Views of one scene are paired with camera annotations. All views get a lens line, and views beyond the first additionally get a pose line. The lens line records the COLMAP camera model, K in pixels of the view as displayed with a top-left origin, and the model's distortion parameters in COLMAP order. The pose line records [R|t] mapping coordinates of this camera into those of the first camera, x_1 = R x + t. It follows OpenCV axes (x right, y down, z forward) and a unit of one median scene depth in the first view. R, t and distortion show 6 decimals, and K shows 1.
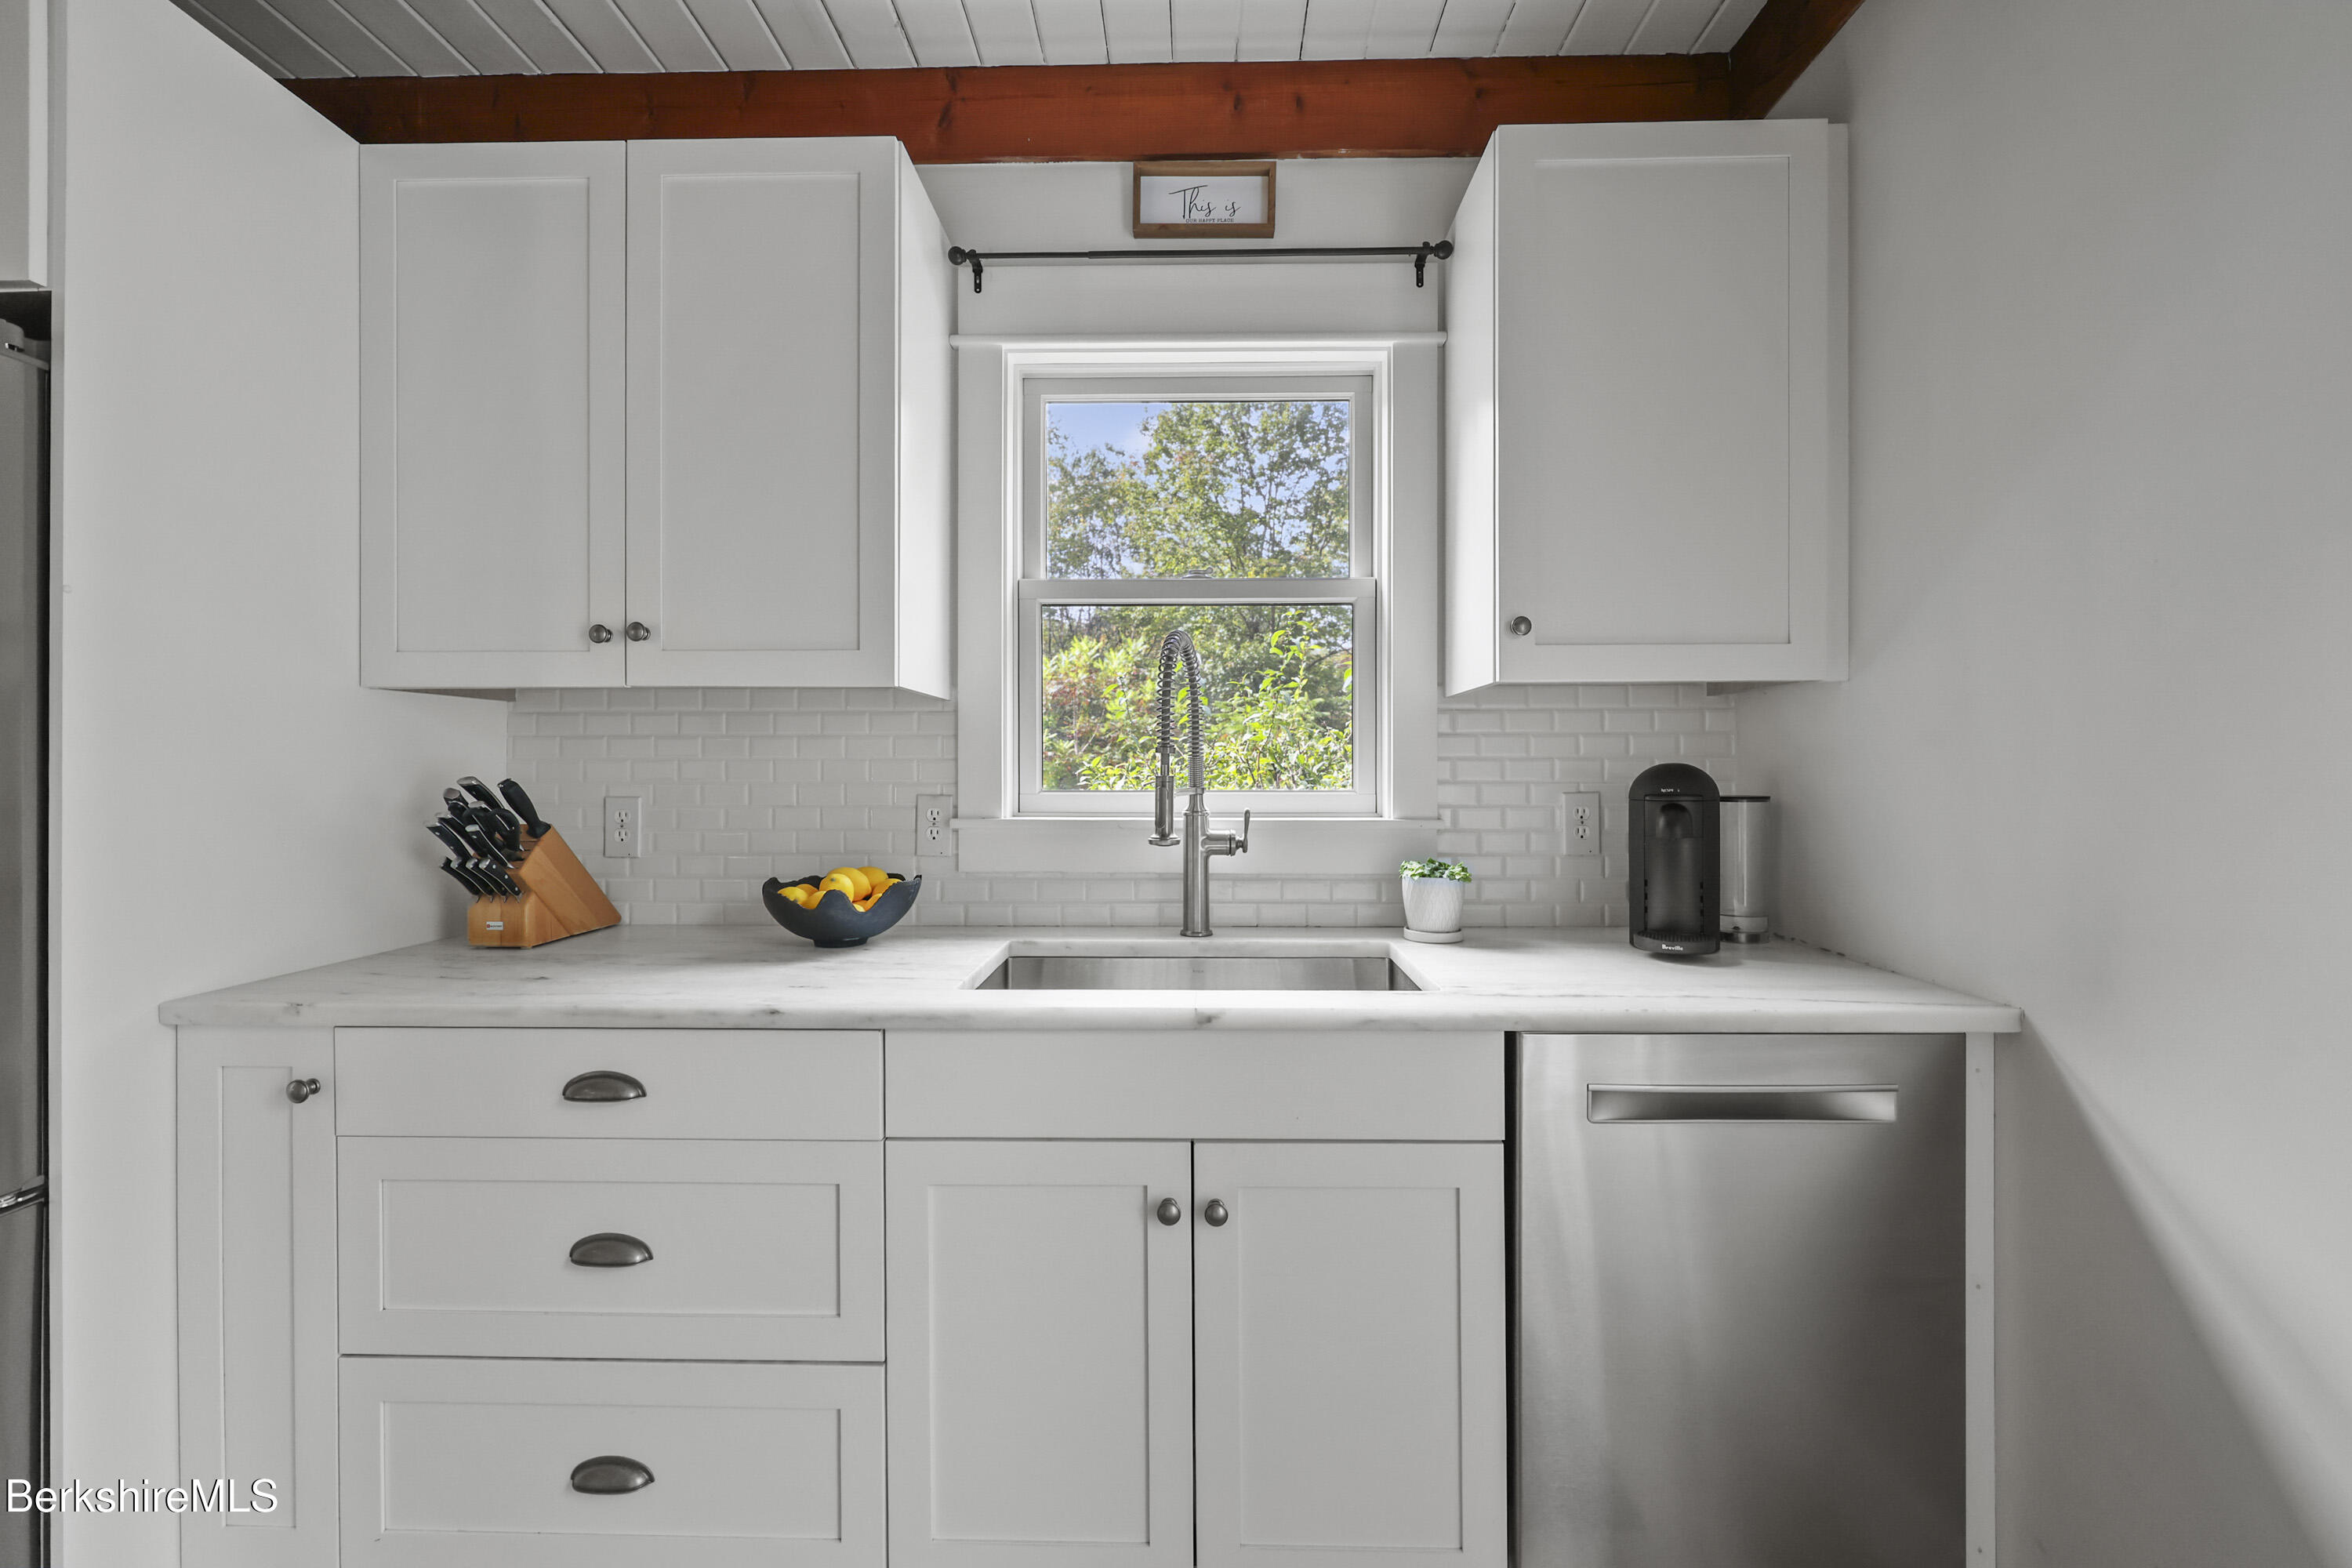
lens RADIAL K [[959.4, 0, 1173.2], [0, 959.4, 770.3], [0, 0, 1]] dist [0.001992, 0.000166]
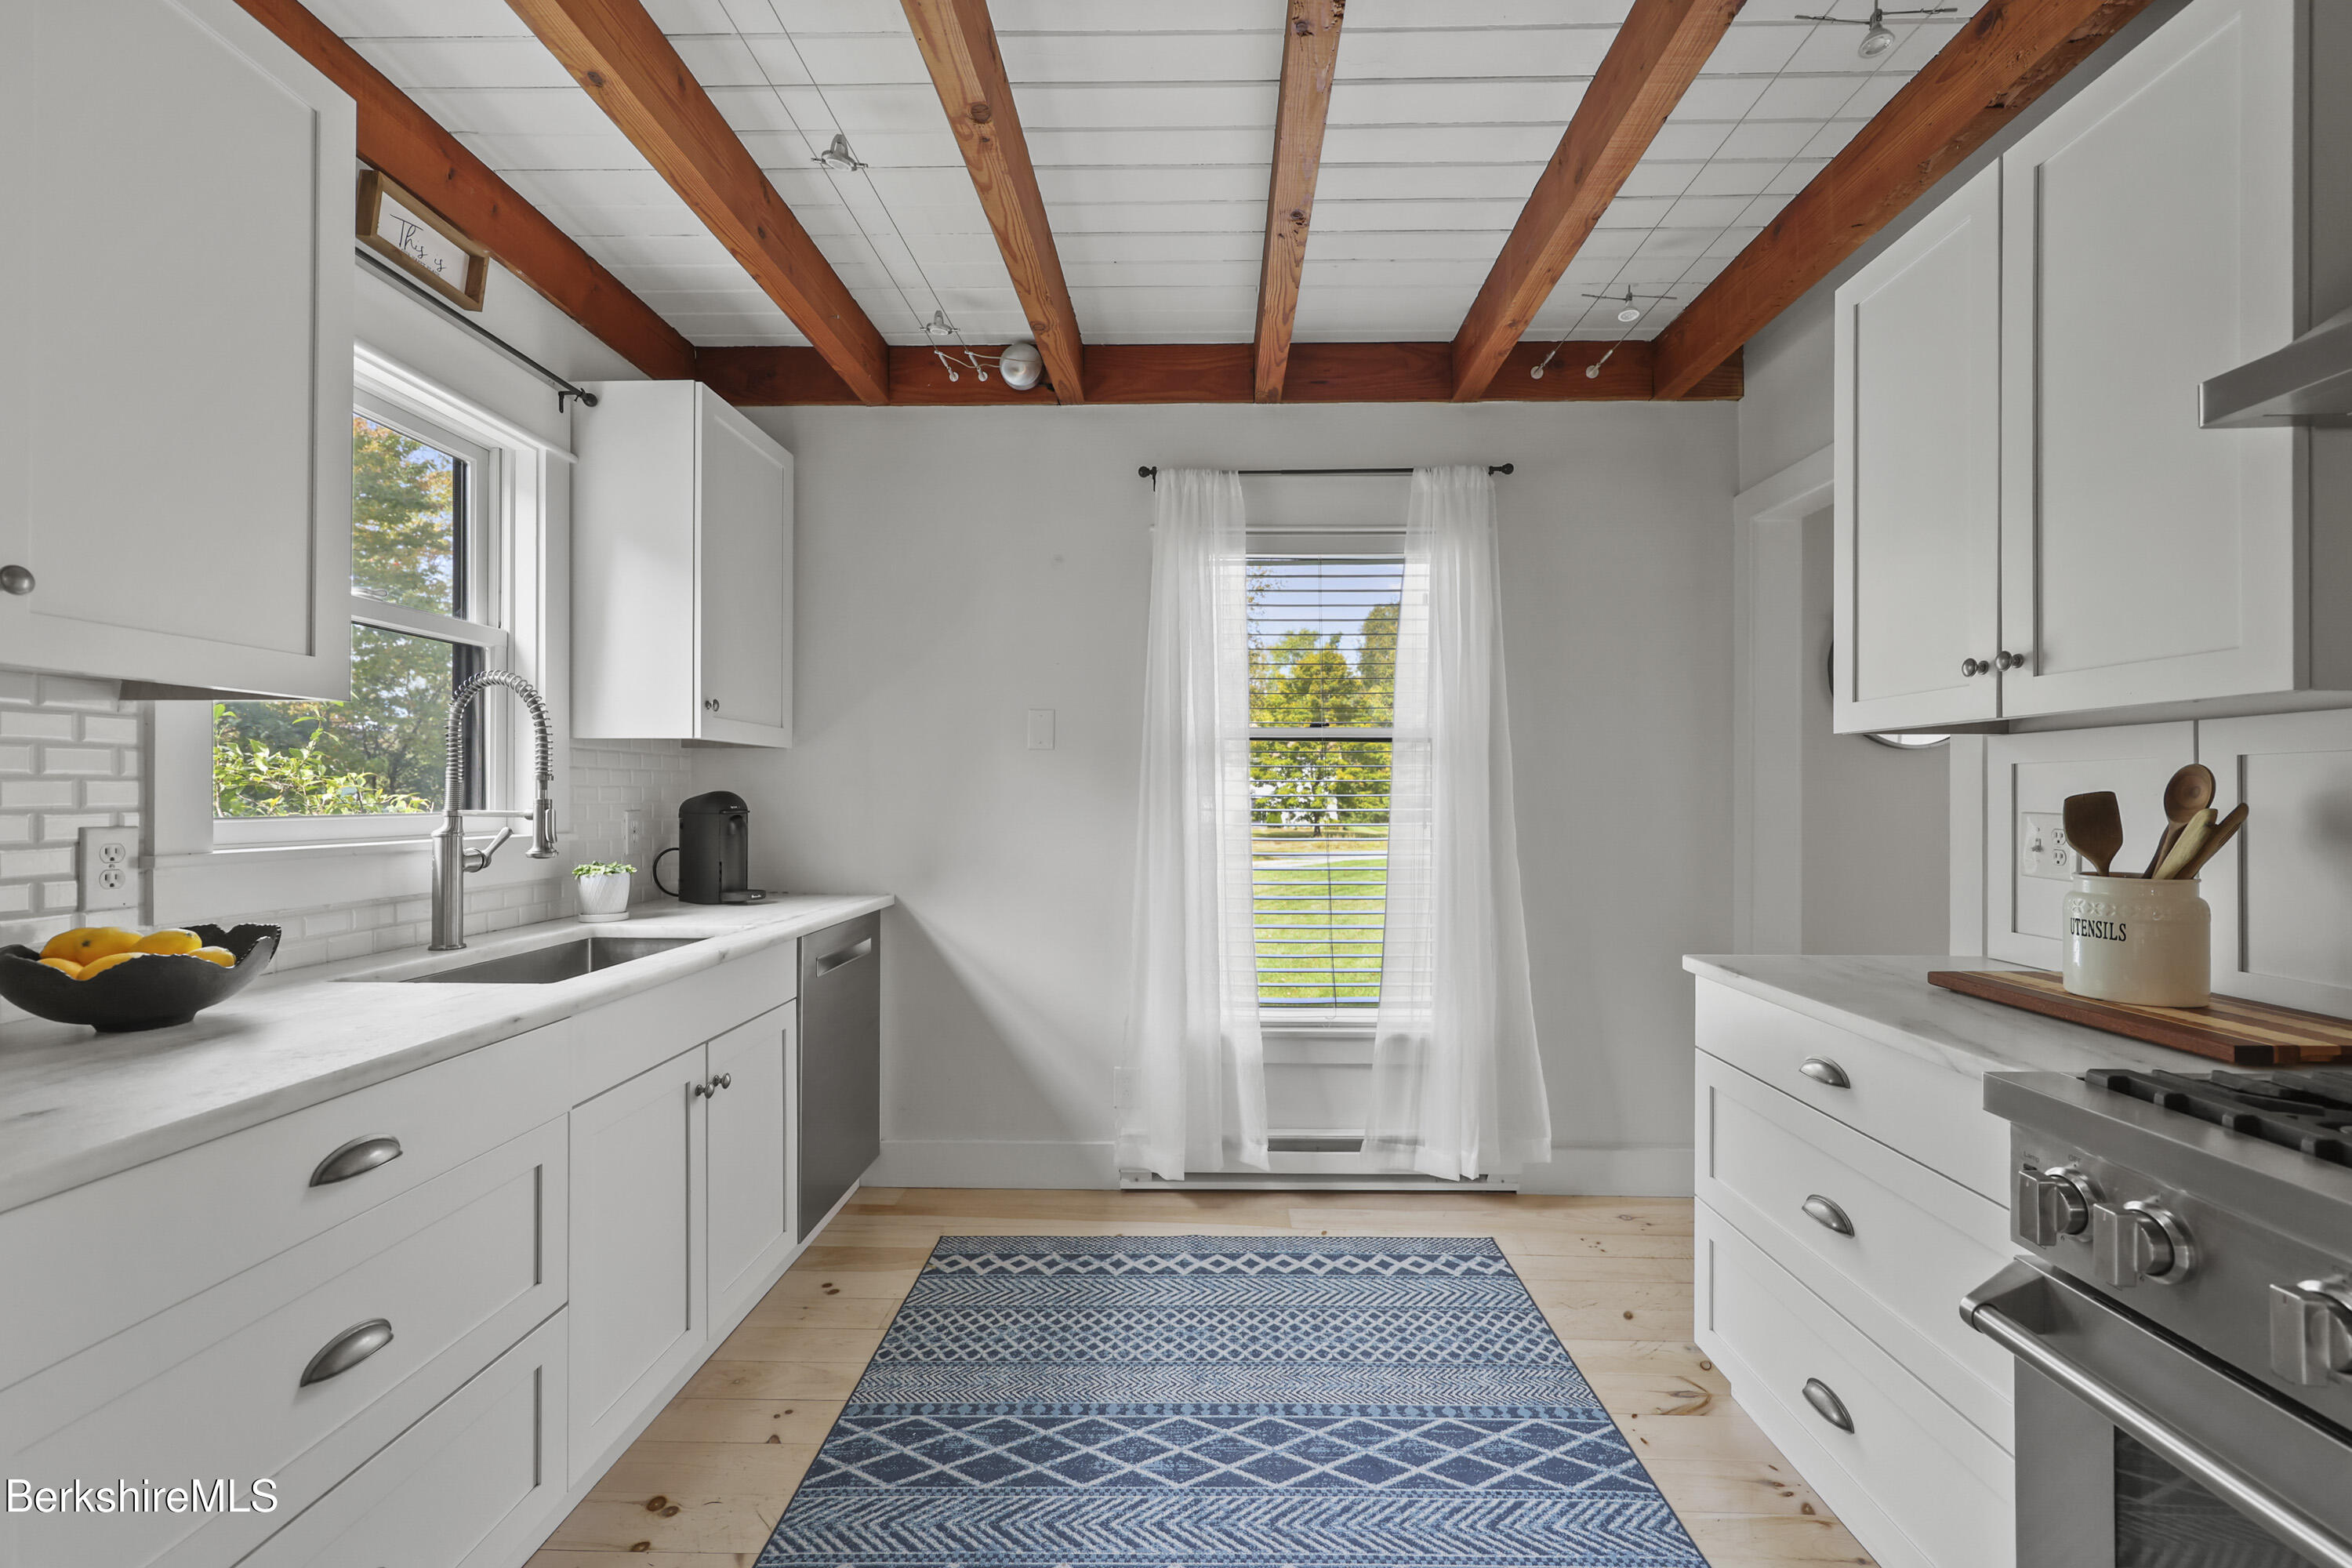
lens RADIAL K [[959.4, 0, 1181.9], [0, 959.4, 795.0], [0, 0, 1]] dist [0.001992, 0.000166]
pose [[0.008270, 0.000192, 0.999966, -1.132867], [-0.005433, 0.999985, -0.000147, -0.003770], [-0.999951, -0.005431, 0.008270, 0.191611]]
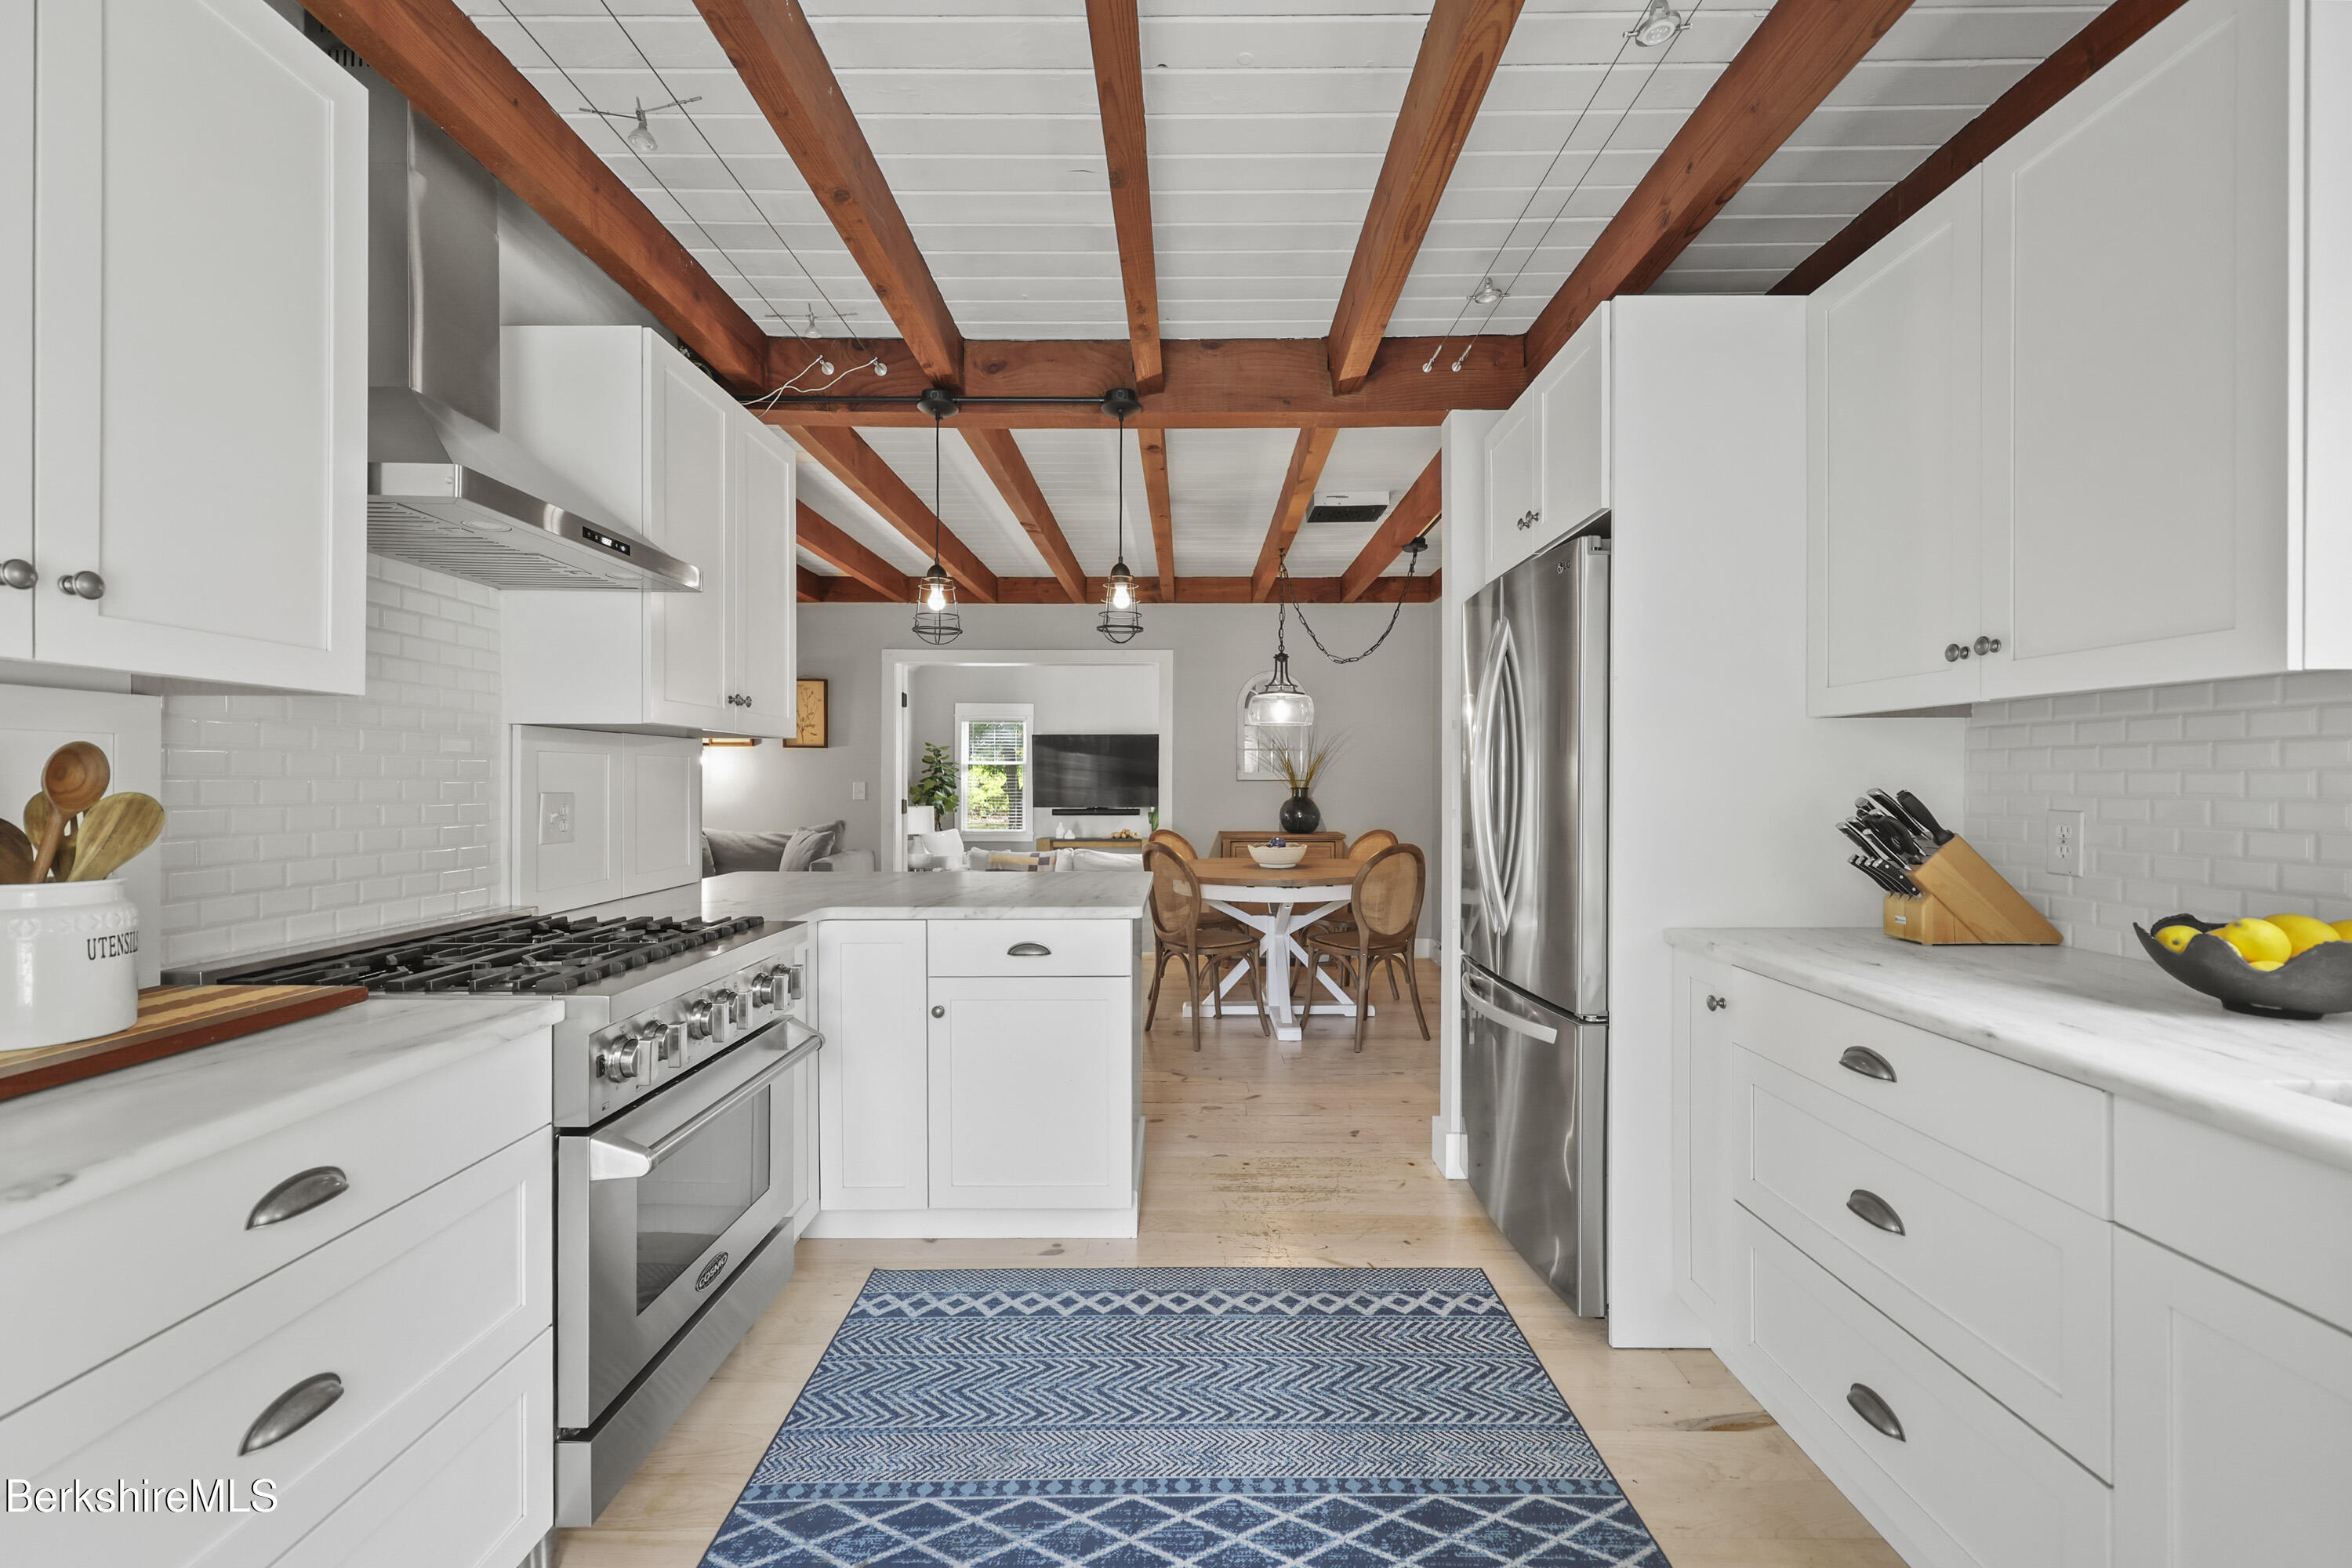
lens RADIAL K [[959.4, 0, 1183.4], [0, 959.4, 778.4], [0, 0, 1]] dist [0.001992, 0.000166]
pose [[0.020533, 0.000053, -0.999789, 0.404900], [0.000910, 1.000000, 0.000072, -0.005347], [0.999789, -0.000911, 0.020533, 0.129643]]
